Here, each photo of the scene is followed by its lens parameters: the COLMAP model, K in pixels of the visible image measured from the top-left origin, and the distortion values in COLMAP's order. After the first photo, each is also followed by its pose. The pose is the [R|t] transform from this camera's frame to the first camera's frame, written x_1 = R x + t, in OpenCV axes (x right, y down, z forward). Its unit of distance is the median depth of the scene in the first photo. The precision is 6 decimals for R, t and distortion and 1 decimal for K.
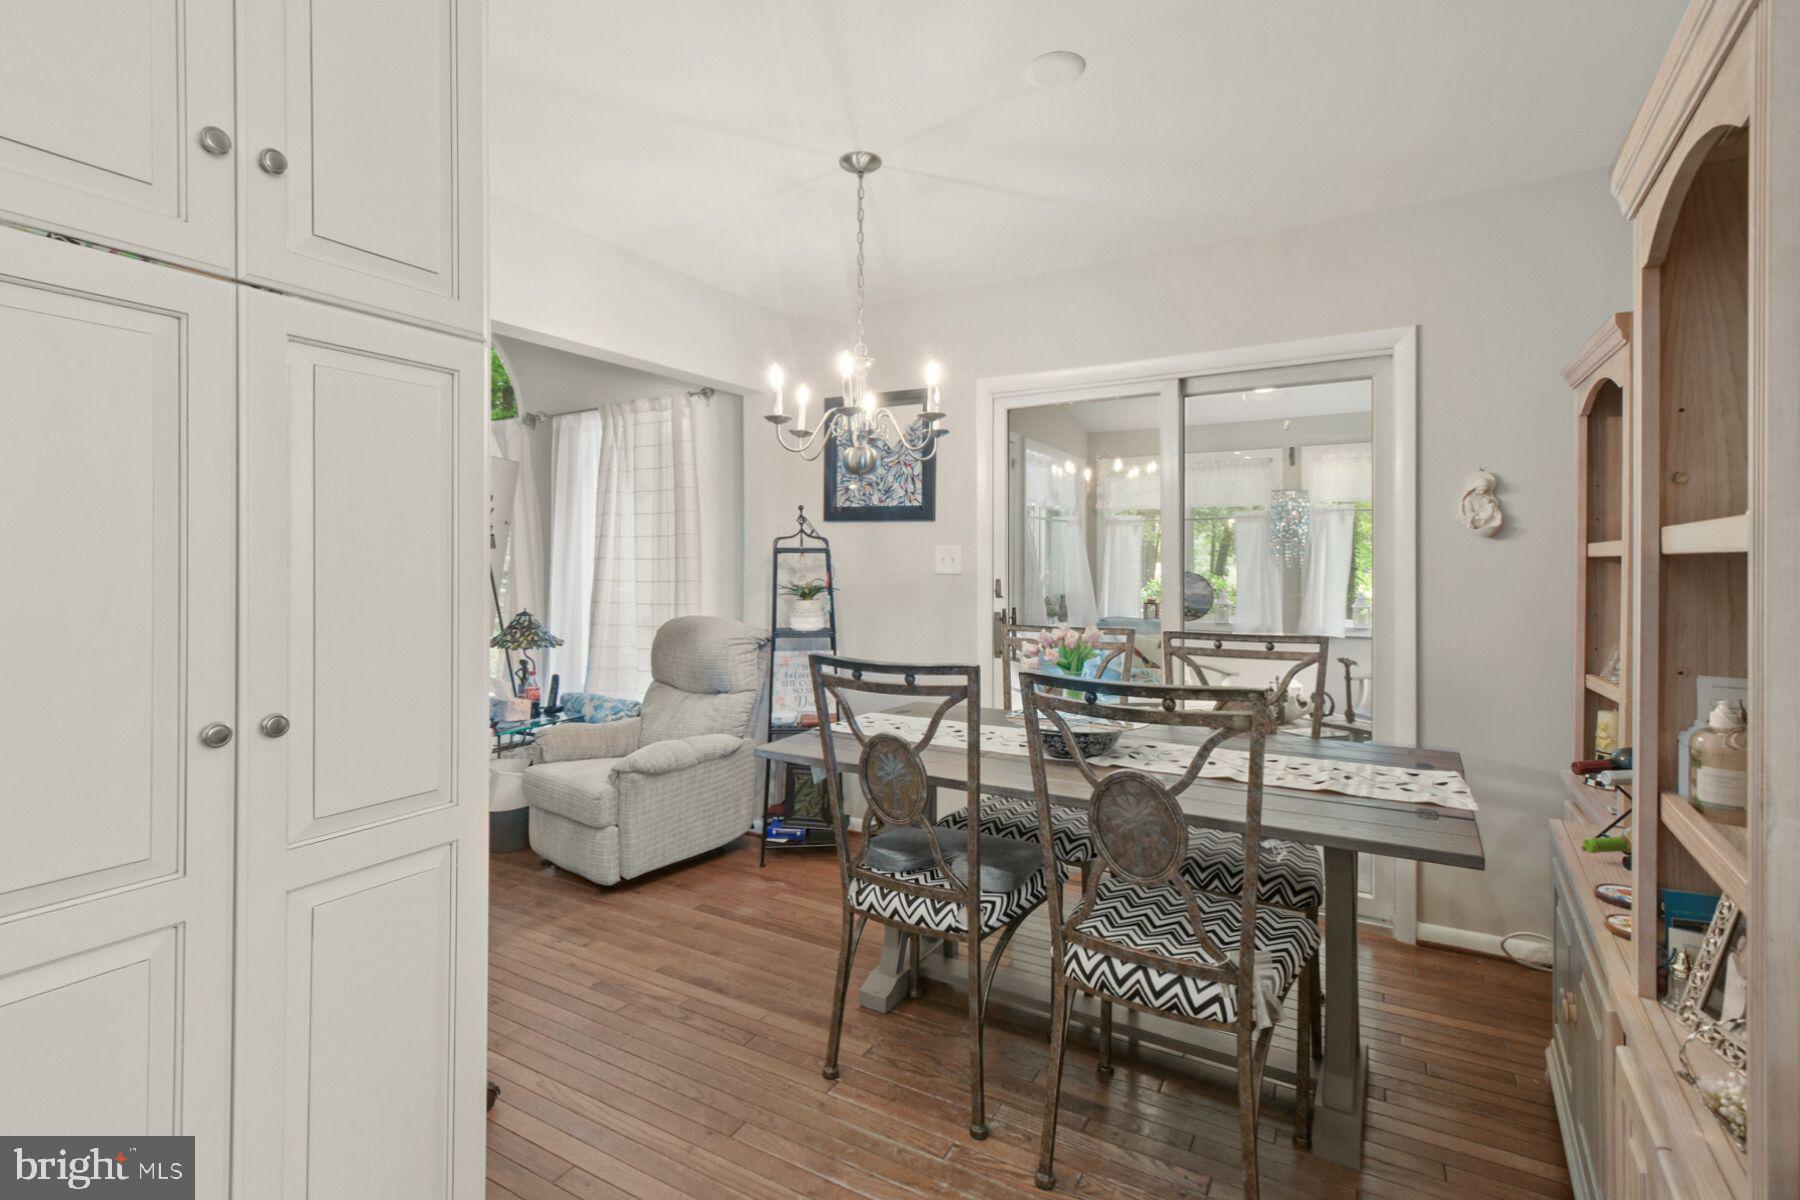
lens RADIAL K [[841.4, 0, 881.2], [0, 841.4, 568.1], [0, 0, 1]] dist [0.009116, 0.000726]
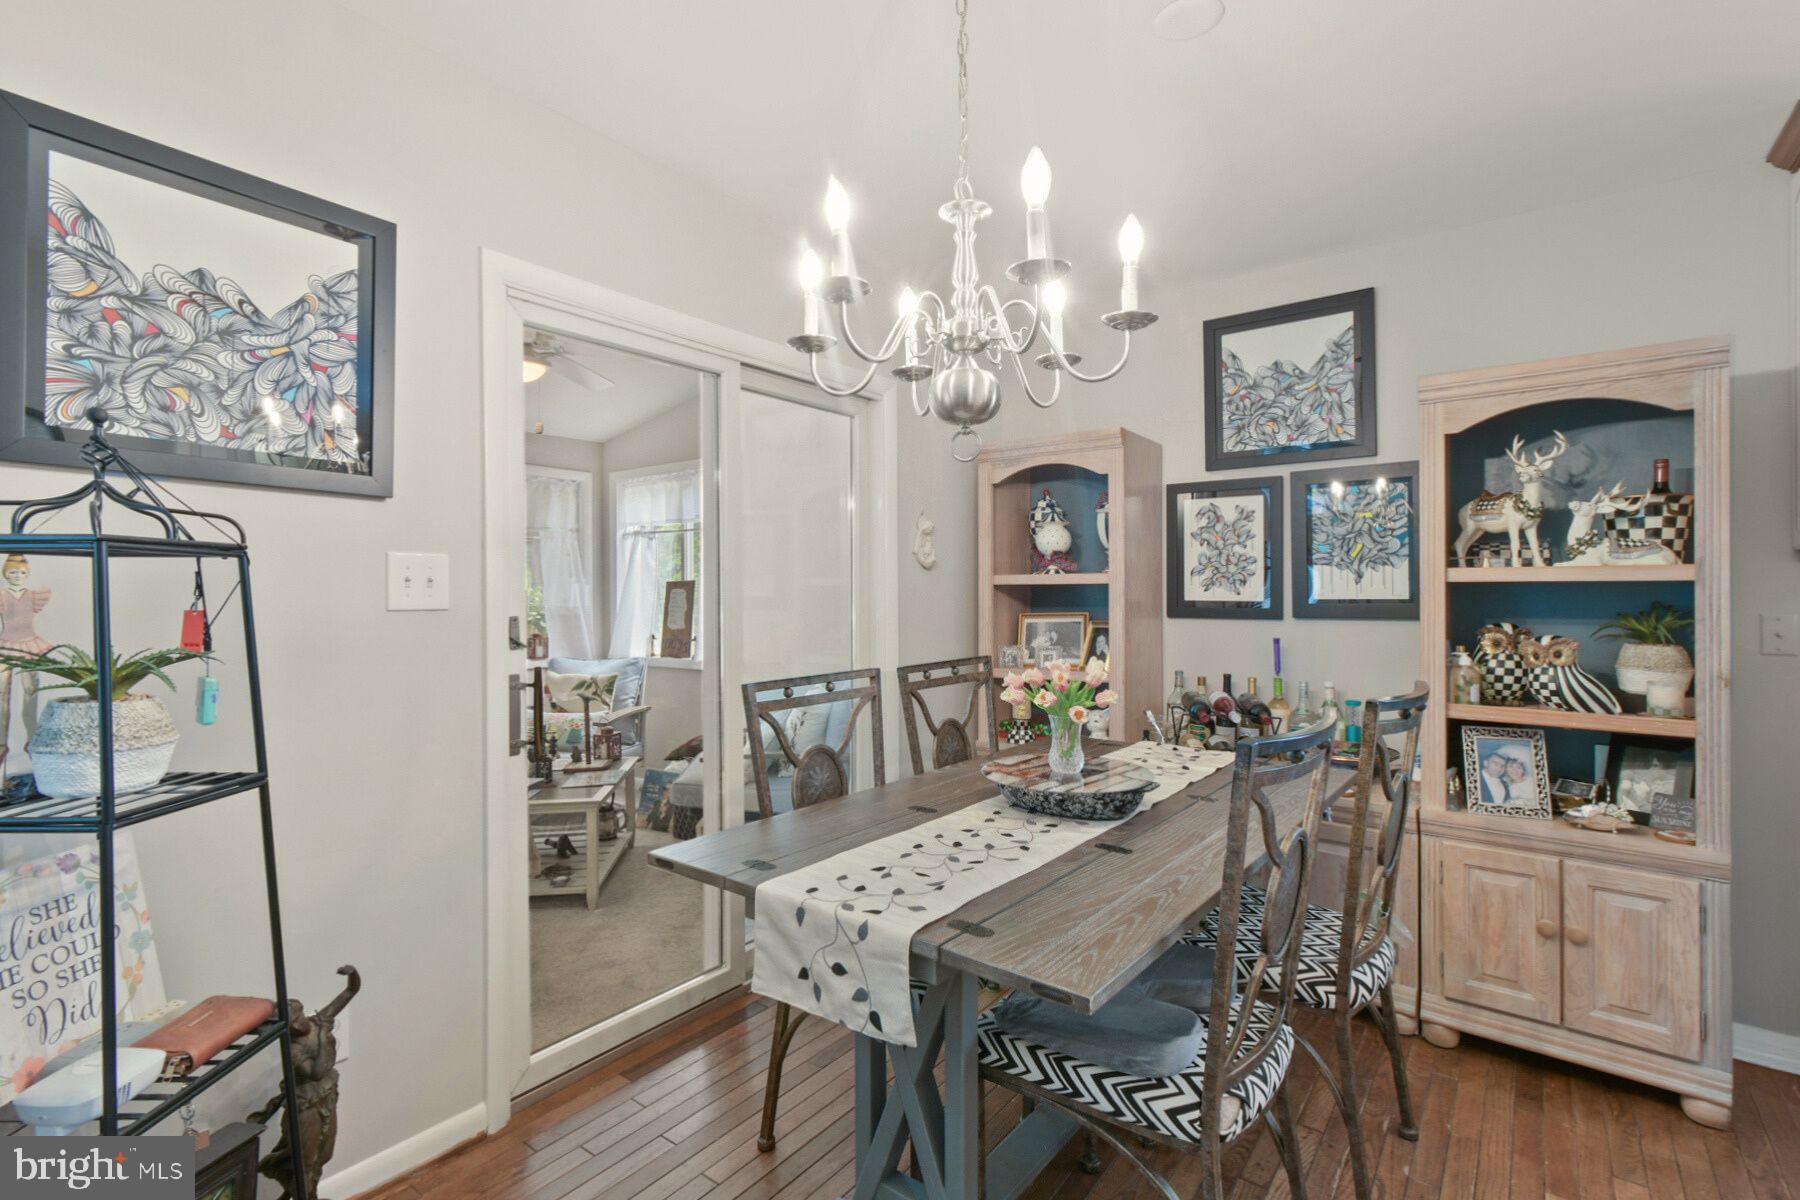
lens RADIAL K [[820.9, 0, 888.0], [0, 820.9, 597.9], [0, 0, 1]] dist [-0.001822, -0.000309]
pose [[0.125287, -0.008297, 0.992086, -0.376497], [0.008746, 0.999935, 0.007258, -0.001423], [-0.992082, 0.007767, 0.125351, 0.676042]]
